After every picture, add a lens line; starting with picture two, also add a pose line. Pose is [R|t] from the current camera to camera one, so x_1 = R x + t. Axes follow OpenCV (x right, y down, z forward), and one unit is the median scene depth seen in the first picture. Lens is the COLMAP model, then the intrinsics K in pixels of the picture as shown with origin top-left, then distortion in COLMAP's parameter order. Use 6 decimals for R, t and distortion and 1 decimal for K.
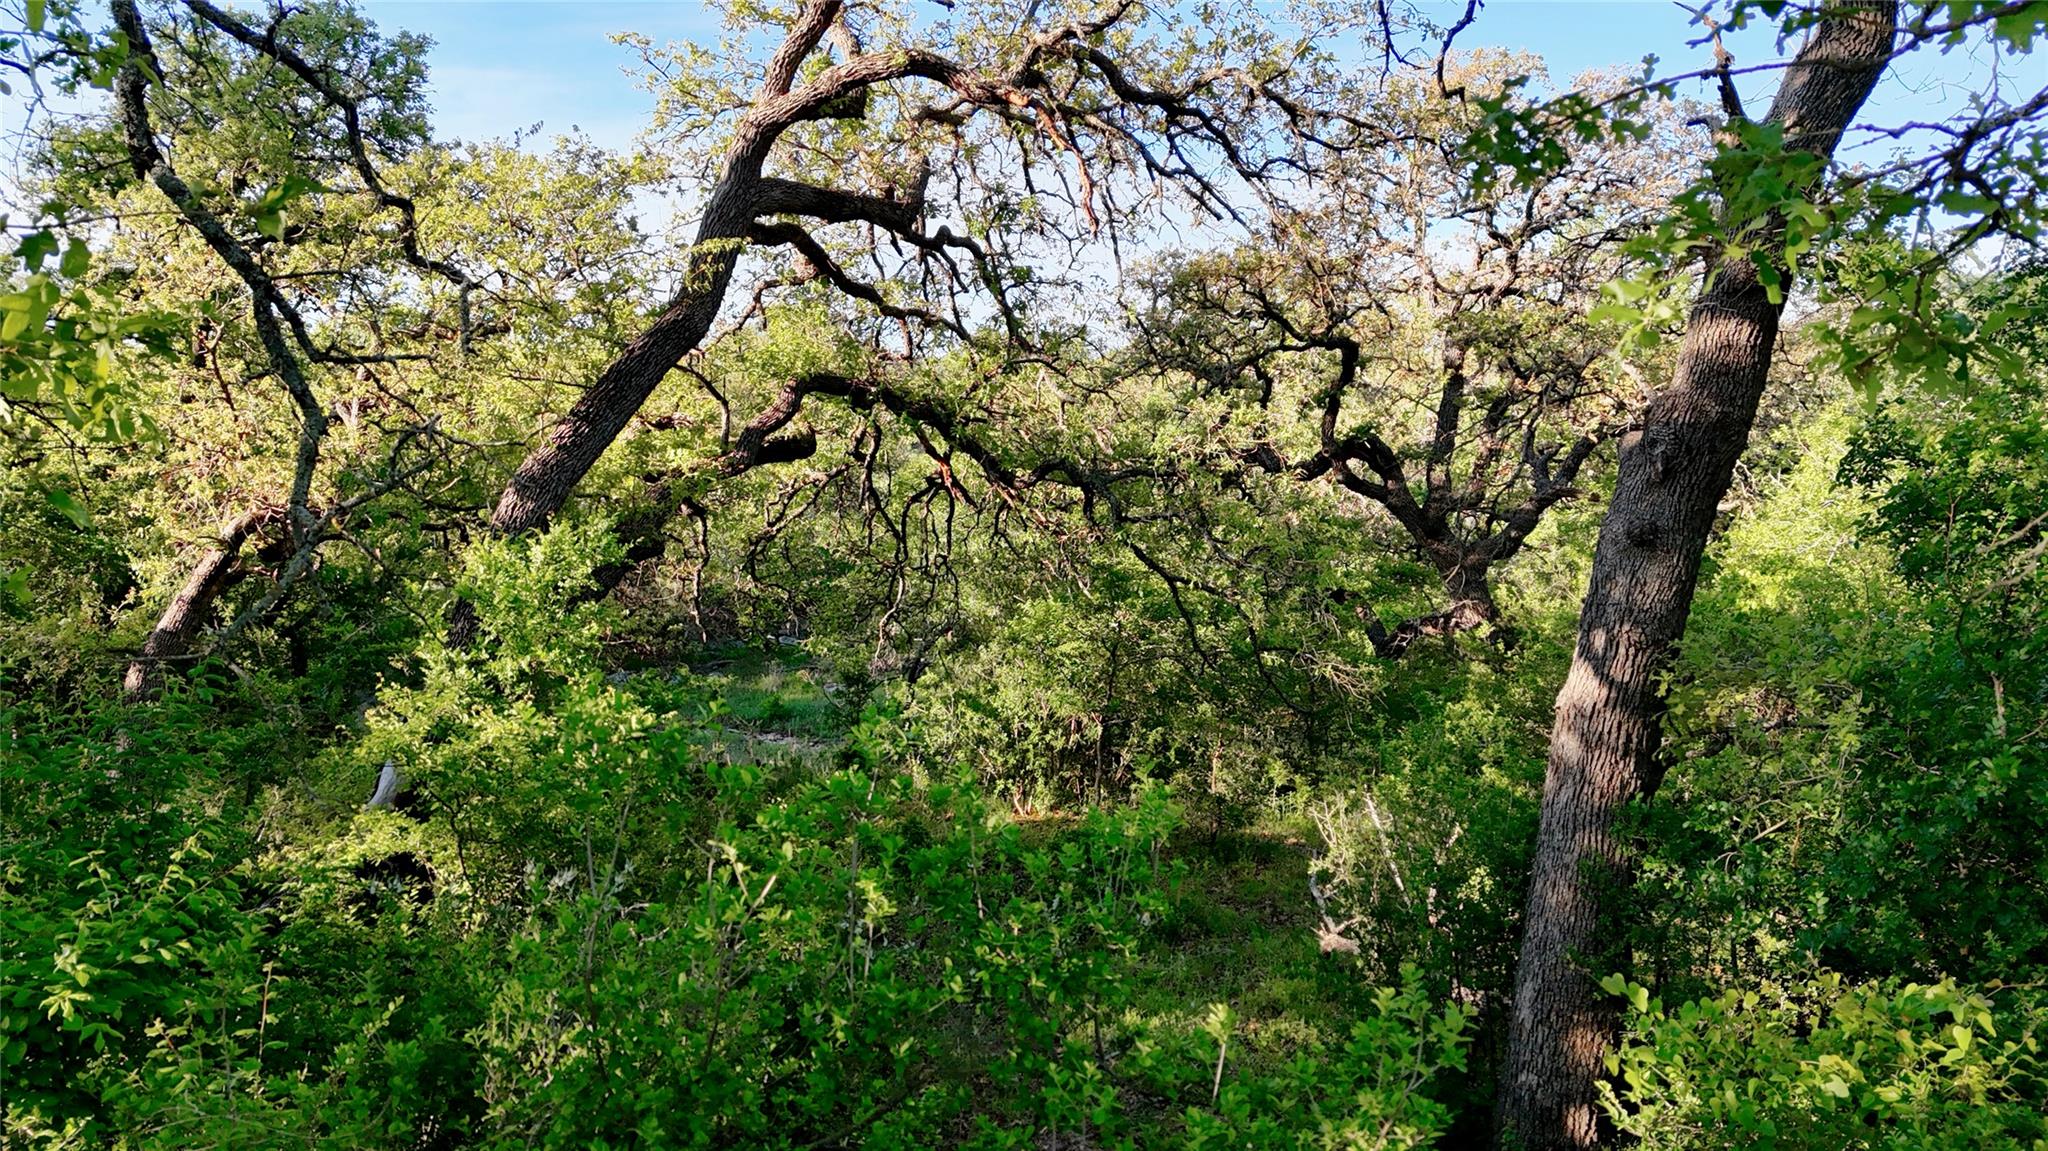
lens RADIAL K [[1533.3, 0, 1026.9], [0, 1533.3, 573.7], [0, 0, 1]] dist [0.045928, -0.003283]
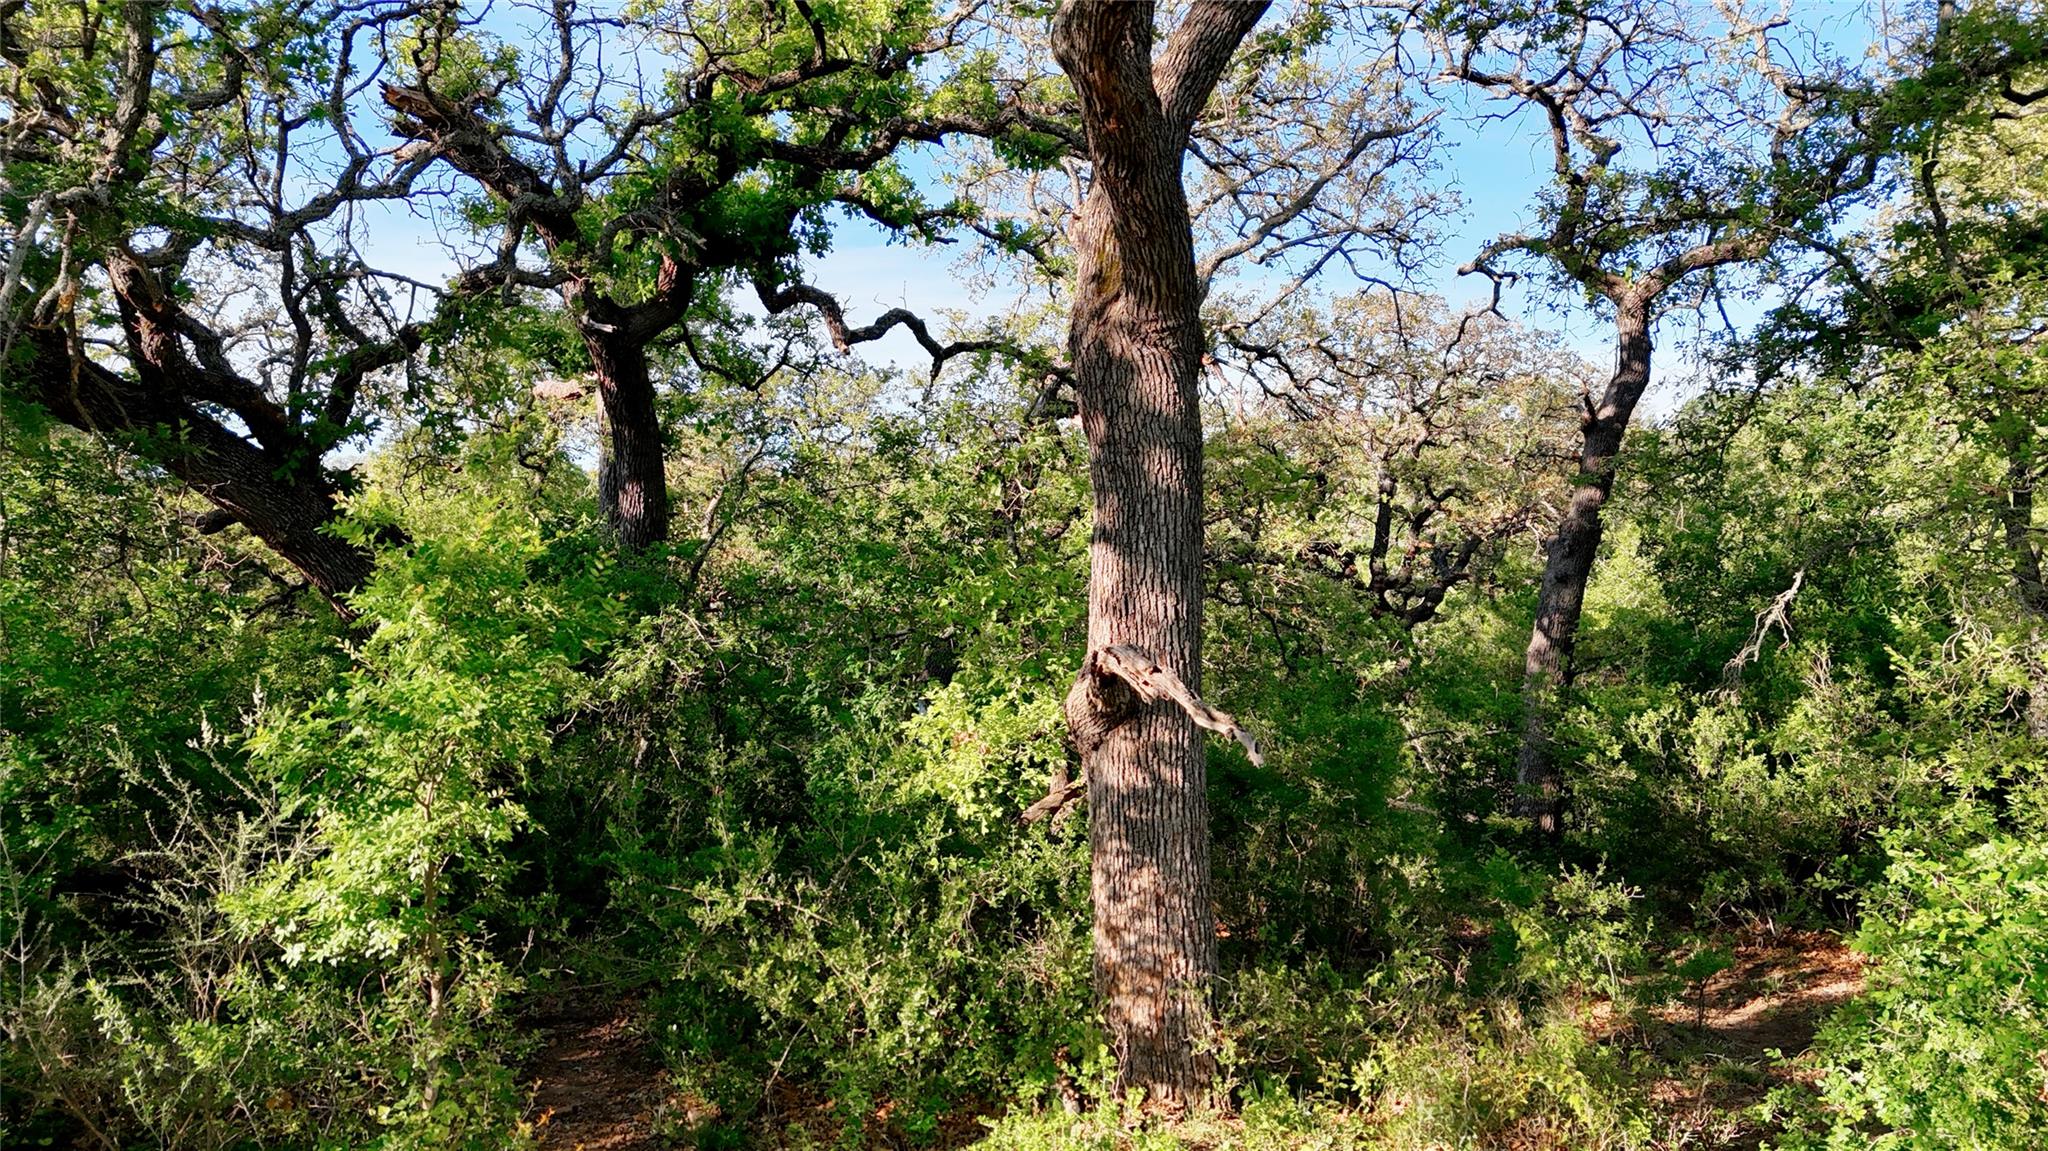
lens RADIAL K [[1533.3, 0, 1021.8], [0, 1533.3, 575.1], [0, 0, 1]] dist [0.045928, -0.003283]
pose [[0.994614, -0.012129, 0.102941, -0.250398], [0.019139, 0.997544, -0.067380, 0.042732], [-0.101871, 0.068988, 0.992403, -0.475311]]
